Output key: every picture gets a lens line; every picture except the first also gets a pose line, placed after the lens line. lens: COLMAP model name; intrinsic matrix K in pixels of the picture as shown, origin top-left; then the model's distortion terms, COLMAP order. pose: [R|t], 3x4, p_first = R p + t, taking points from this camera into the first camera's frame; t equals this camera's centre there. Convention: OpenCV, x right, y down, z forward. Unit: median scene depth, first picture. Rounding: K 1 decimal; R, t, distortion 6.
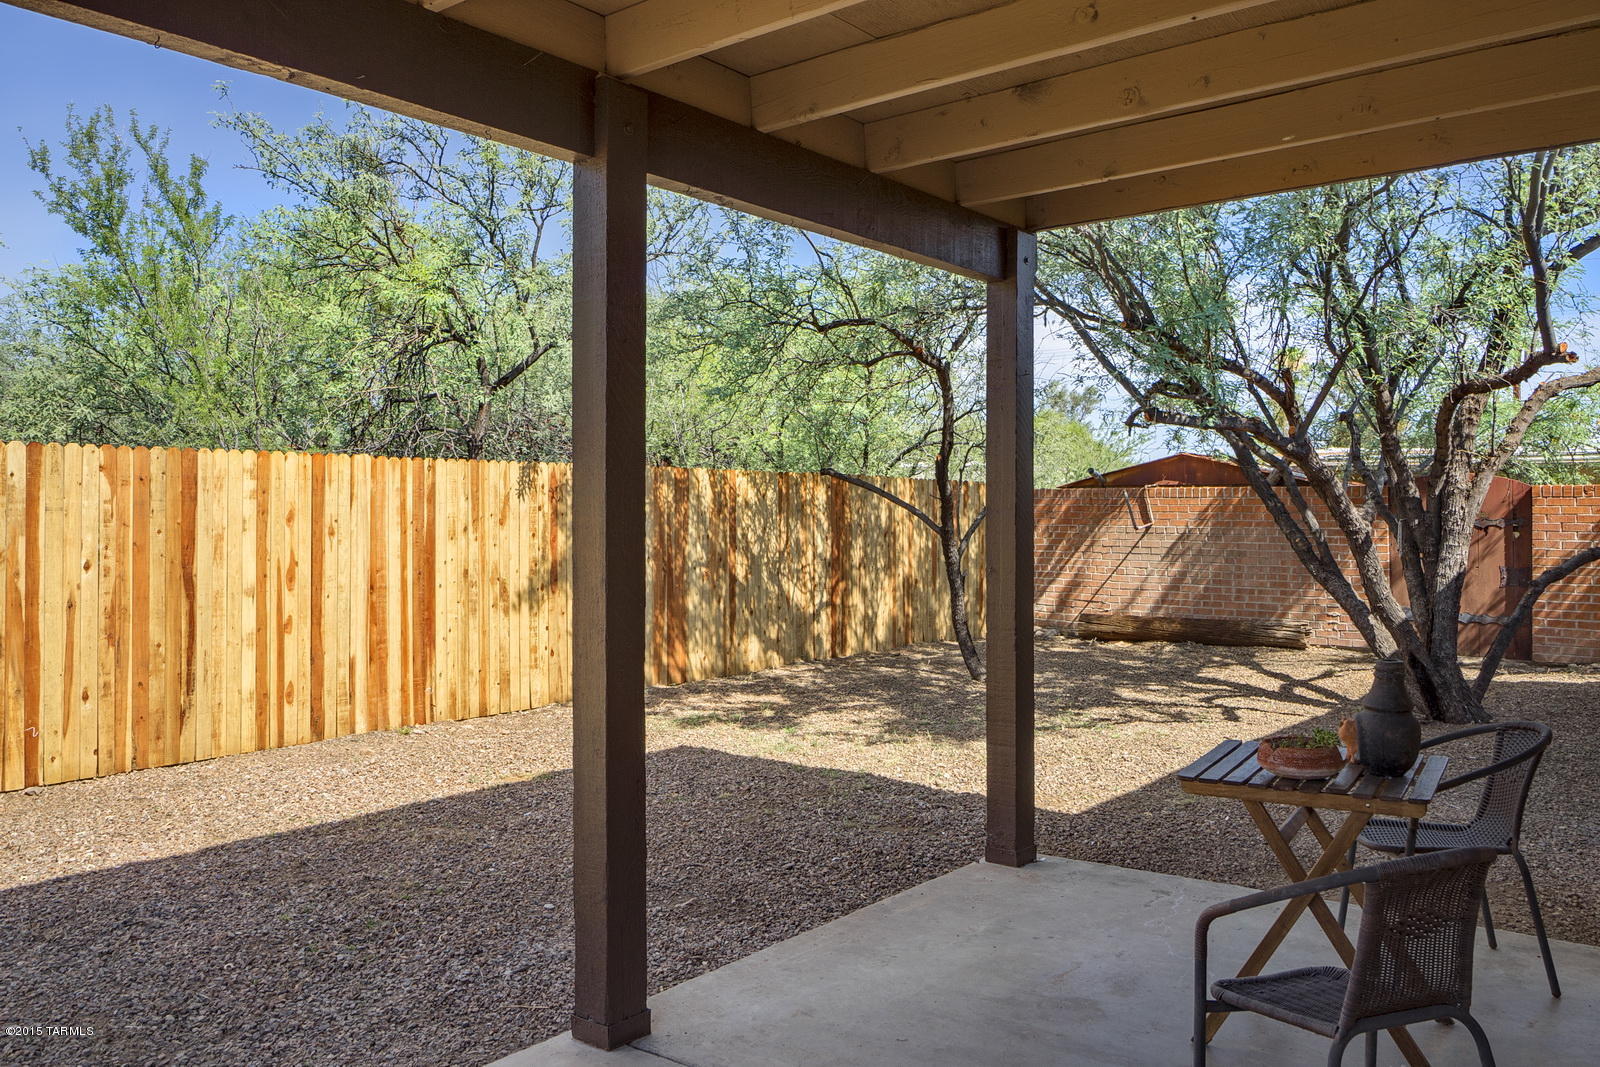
lens RADIAL K [[1259.6, 0, 801.2], [0, 1259.6, 519.9], [0, 0, 1]] dist [-0.011988, -0.003471]
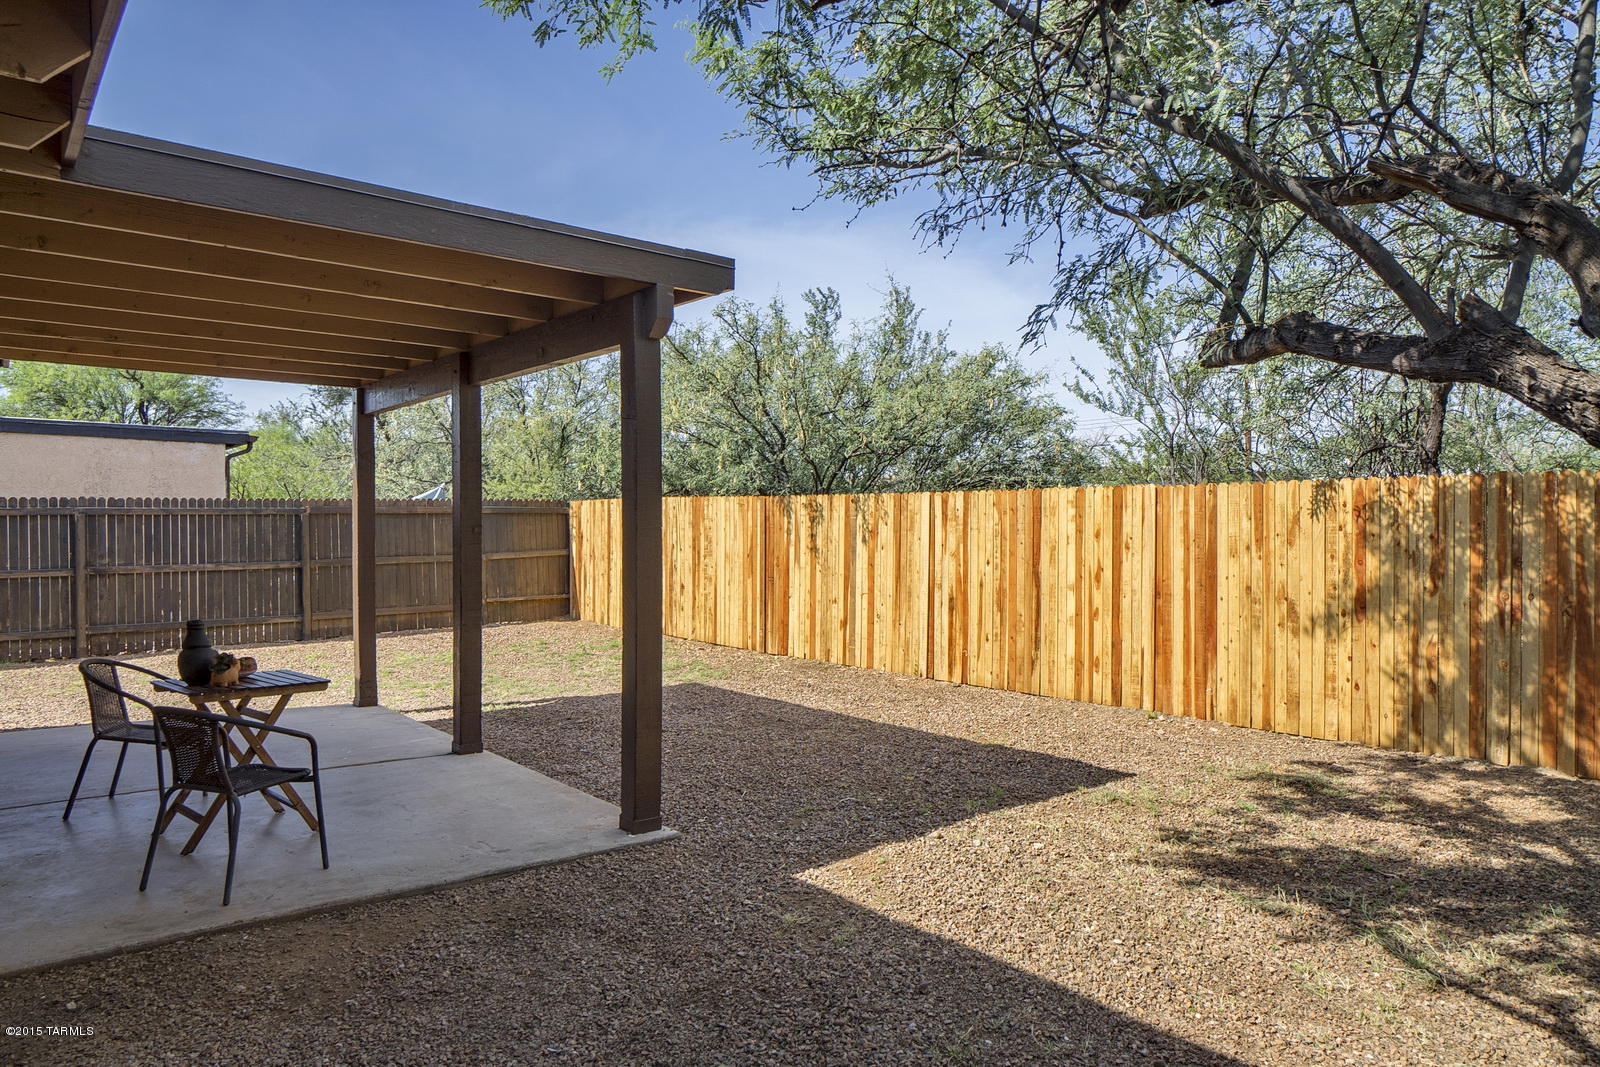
lens RADIAL K [[1014.9, 0, 803.4], [0, 1014.9, 538.2], [0, 0, 1]] dist [0.000507, 0.001755]
pose [[-0.200654, 0.012724, -0.979579, 0.681203], [-0.006893, 0.999873, 0.014400, -0.011236], [0.979638, 0.009642, -0.200541, 0.853398]]
